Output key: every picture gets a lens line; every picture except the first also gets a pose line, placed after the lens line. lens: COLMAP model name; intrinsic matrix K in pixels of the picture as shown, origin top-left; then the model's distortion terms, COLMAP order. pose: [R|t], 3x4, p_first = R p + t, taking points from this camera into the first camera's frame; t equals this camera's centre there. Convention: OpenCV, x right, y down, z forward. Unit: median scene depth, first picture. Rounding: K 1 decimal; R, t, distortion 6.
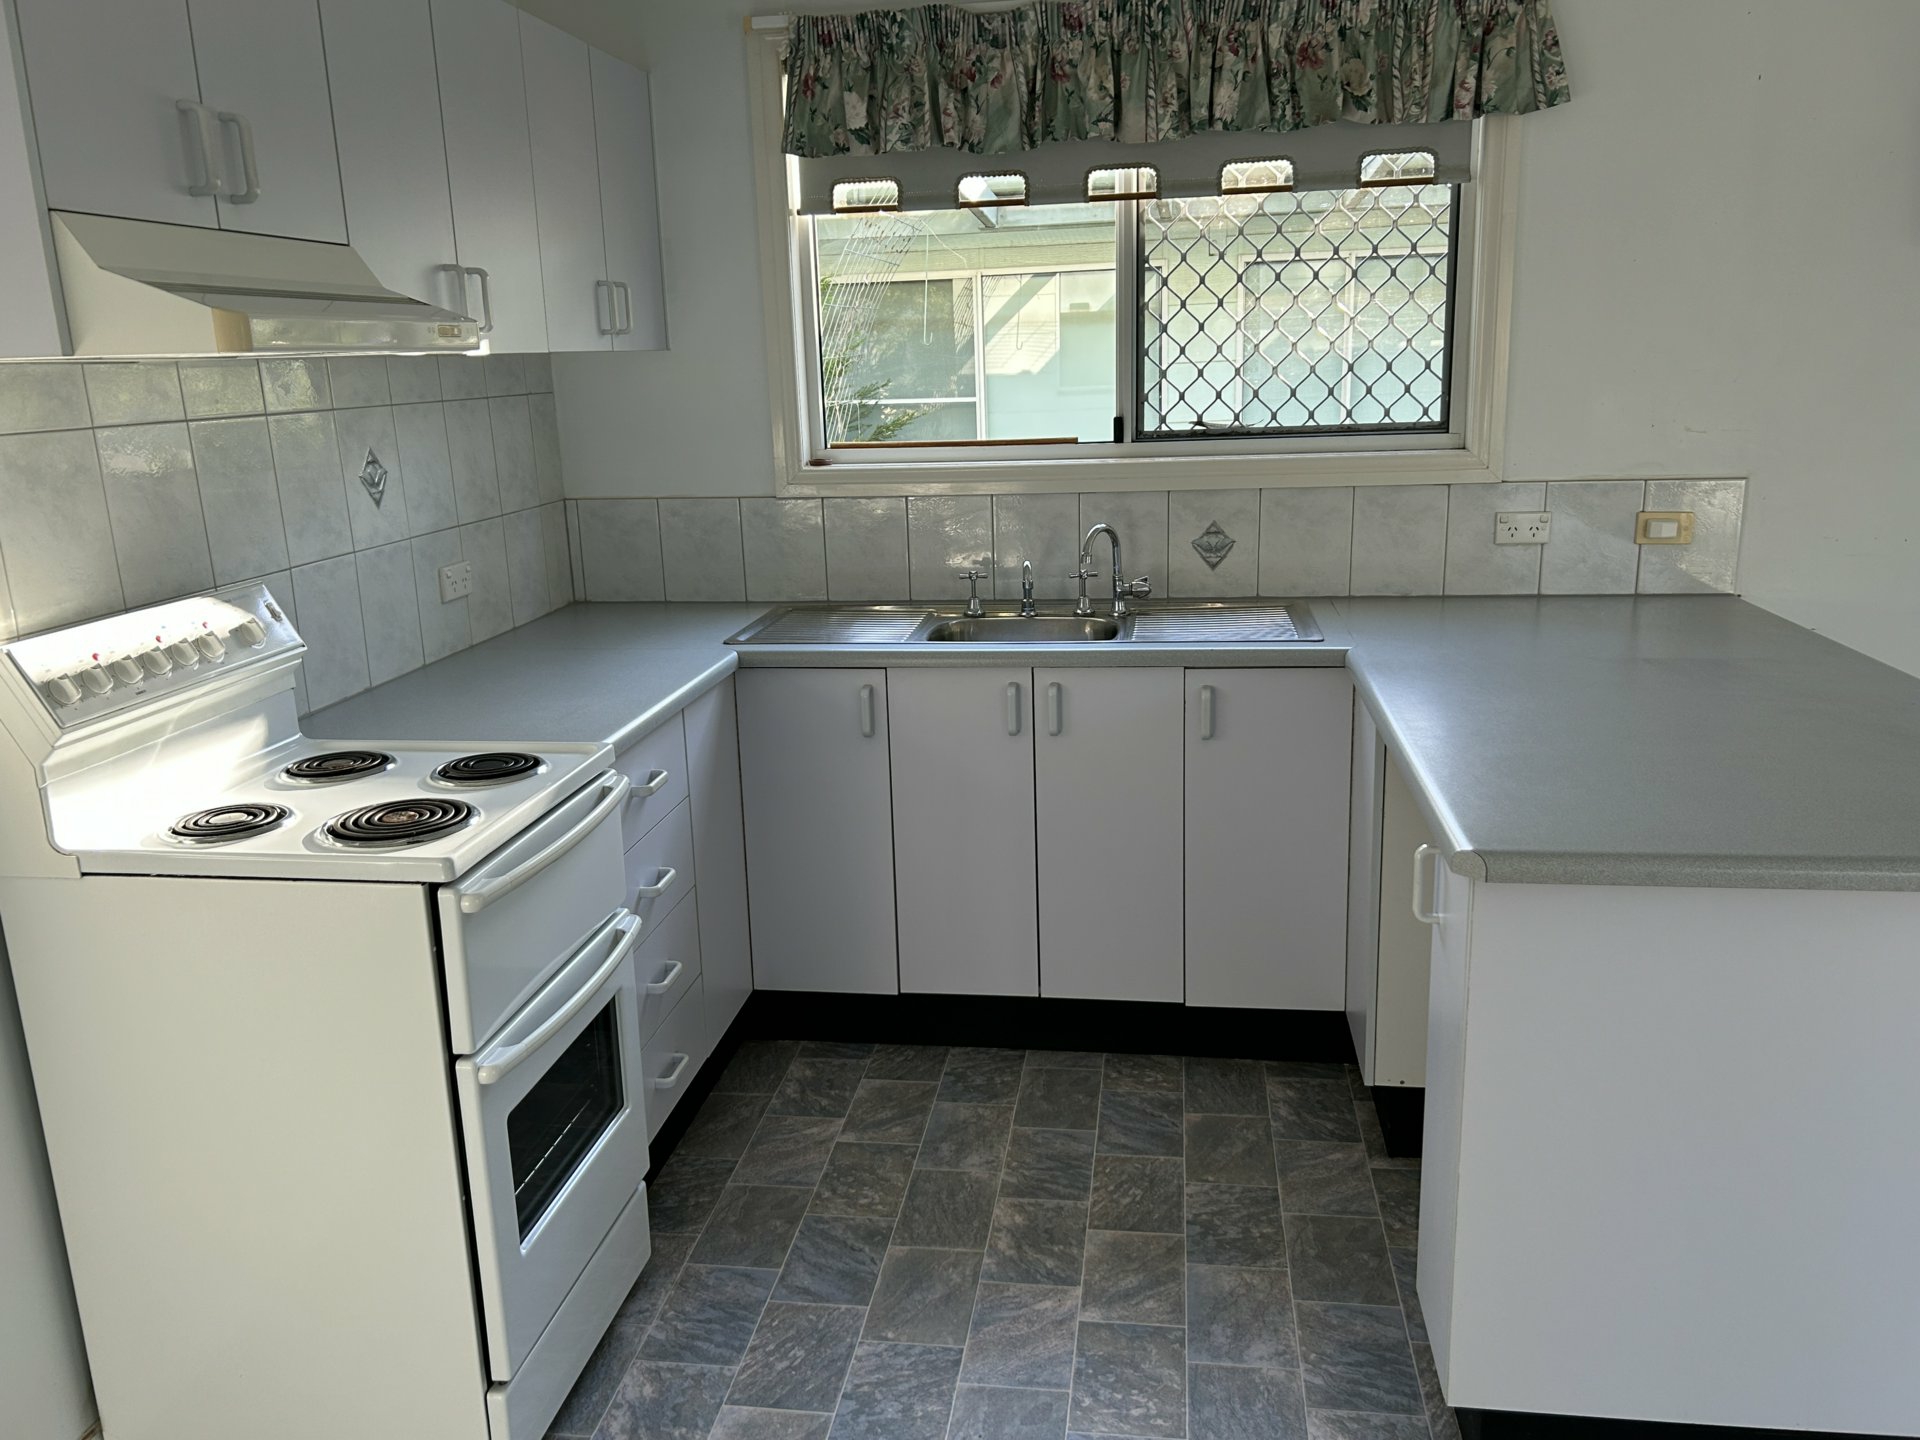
lens RADIAL K [[1482.4, 0, 968.2], [0, 1482.4, 726.5], [0, 0, 1]] dist [0.035030, -0.017438]
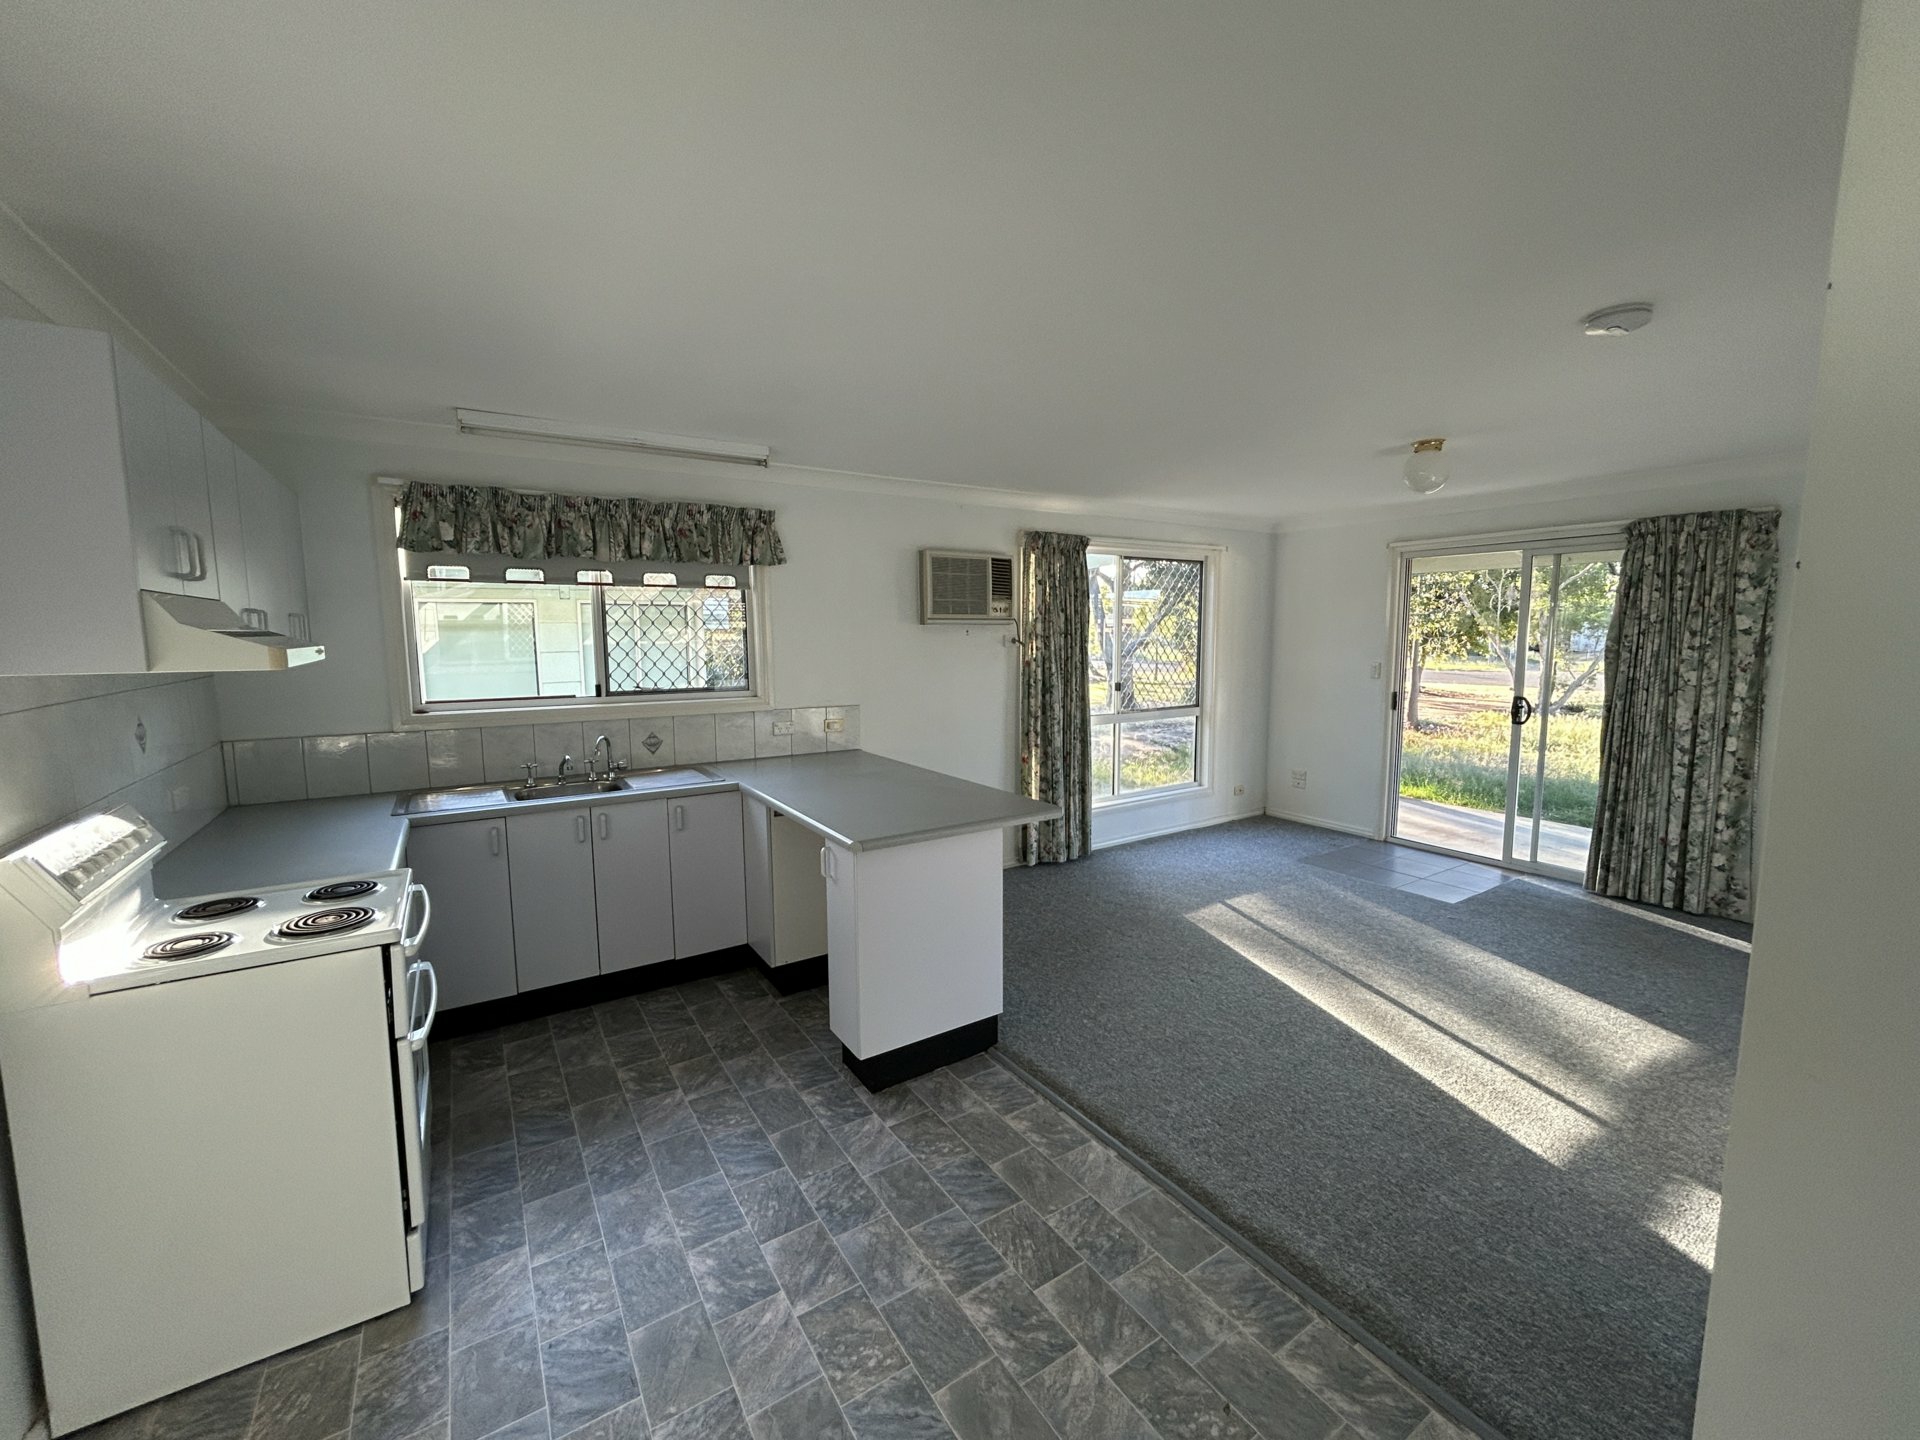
lens RADIAL K [[775.8, 0, 962.5], [0, 775.8, 719.6], [0, 0, 1]] dist [0.001225, -0.000029]
pose [[0.745892, -0.045401, 0.664517, -0.262901], [0.141732, 0.985644, -0.091748, 0.011439], [-0.650812, 0.162617, 0.741619, -0.136200]]
